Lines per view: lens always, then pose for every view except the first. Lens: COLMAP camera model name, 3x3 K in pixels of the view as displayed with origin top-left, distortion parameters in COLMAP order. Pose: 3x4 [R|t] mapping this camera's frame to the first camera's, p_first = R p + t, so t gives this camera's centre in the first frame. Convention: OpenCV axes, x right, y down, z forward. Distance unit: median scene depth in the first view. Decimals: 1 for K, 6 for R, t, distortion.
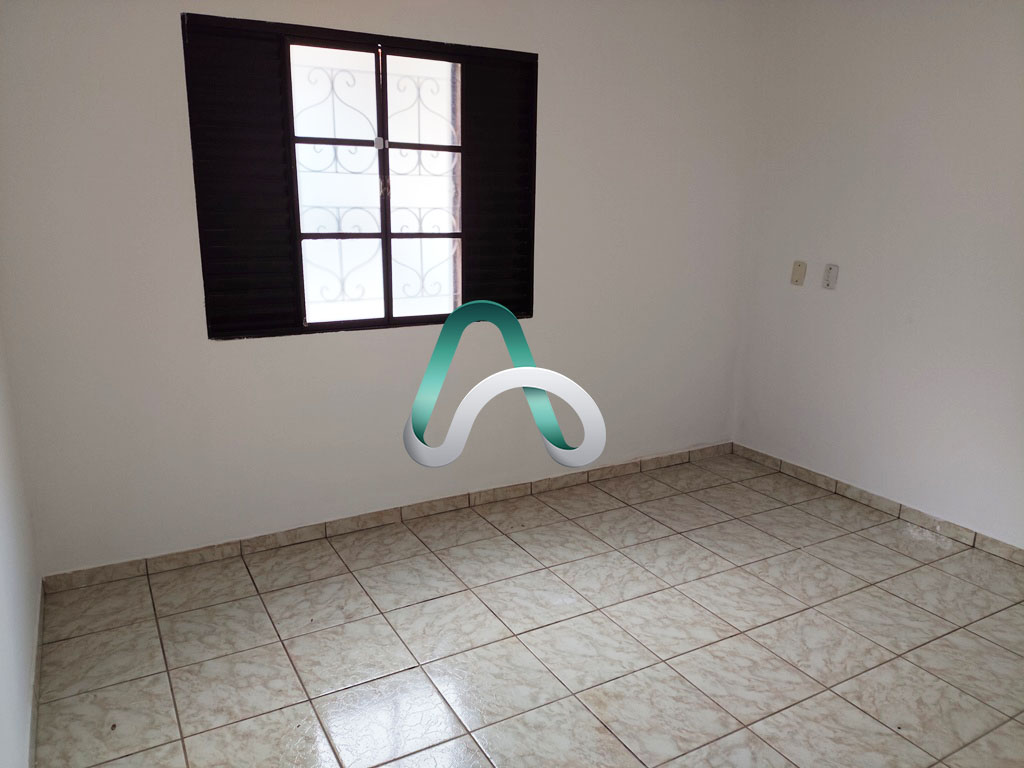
lens RADIAL K [[743.9, 0, 514.6], [0, 743.9, 382.2], [0, 0, 1]] dist [0.037936, -0.057077]
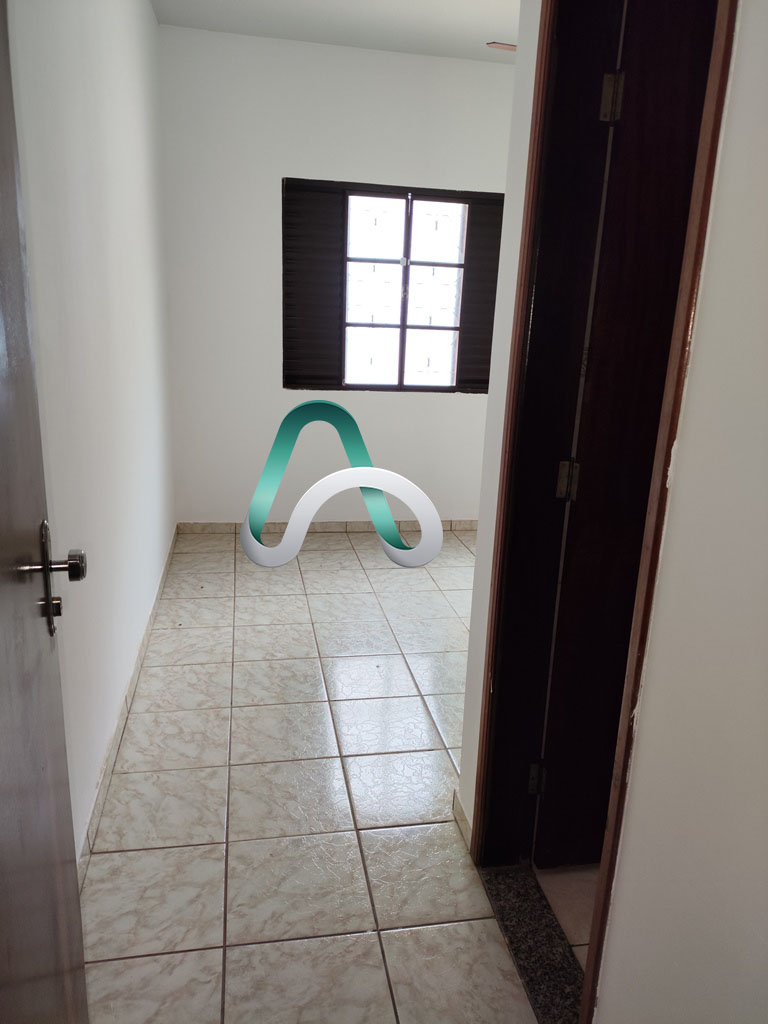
lens RADIAL K [[743.9, 0, 400.3], [0, 743.9, 528.9], [0, 0, 1]] dist [0.037936, -0.057077]
pose [[0.949342, 0.114842, -0.292508, 0.310015], [-0.103215, 0.993141, 0.054931, 0.121827], [0.296810, -0.021957, 0.954684, -0.417174]]
